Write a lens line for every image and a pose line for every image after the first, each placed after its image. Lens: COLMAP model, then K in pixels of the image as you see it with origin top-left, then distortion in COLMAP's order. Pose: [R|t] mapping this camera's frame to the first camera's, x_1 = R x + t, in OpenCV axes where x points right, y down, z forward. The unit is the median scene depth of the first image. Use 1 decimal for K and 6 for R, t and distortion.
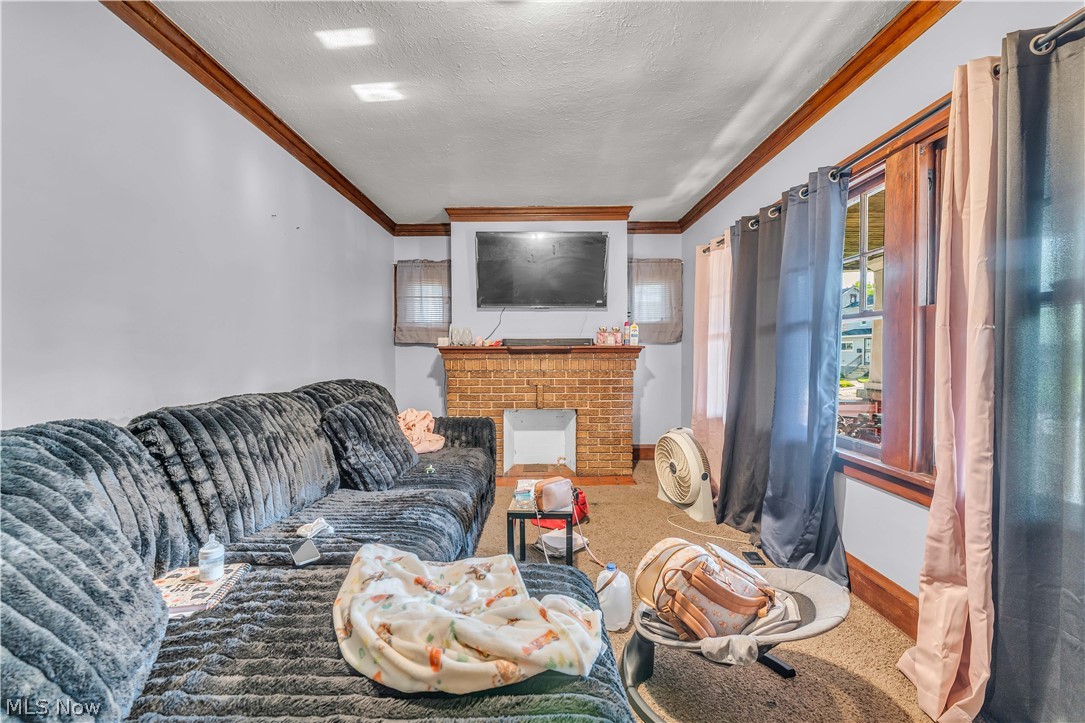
lens RADIAL K [[440.5, 0, 542.5], [0, 440.5, 361.5], [0, 0, 1]] dist [-0.000466, -0.000970]
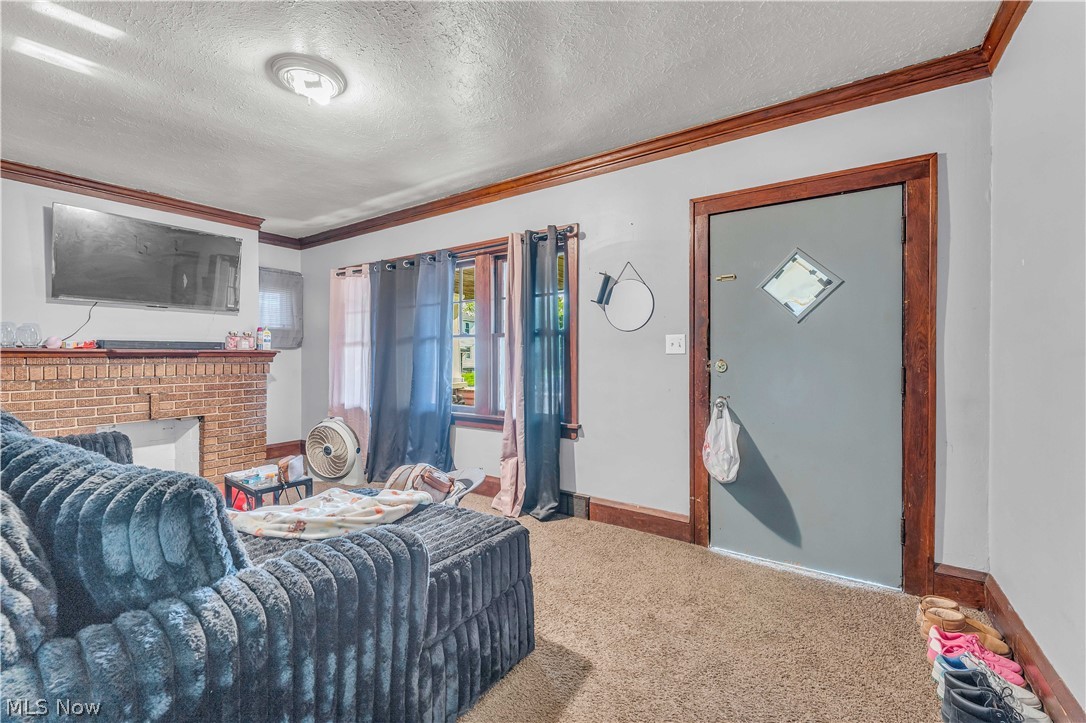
lens RADIAL K [[441.6, 0, 543.0], [0, 441.6, 361.5], [0, 0, 1]] dist [-0.000639, -0.000337]
pose [[0.562068, -0.007922, 0.827053, -0.374280], [0.018583, 0.999823, -0.003052, 0.008785], [-0.826882, 0.017085, 0.562116, -0.185282]]
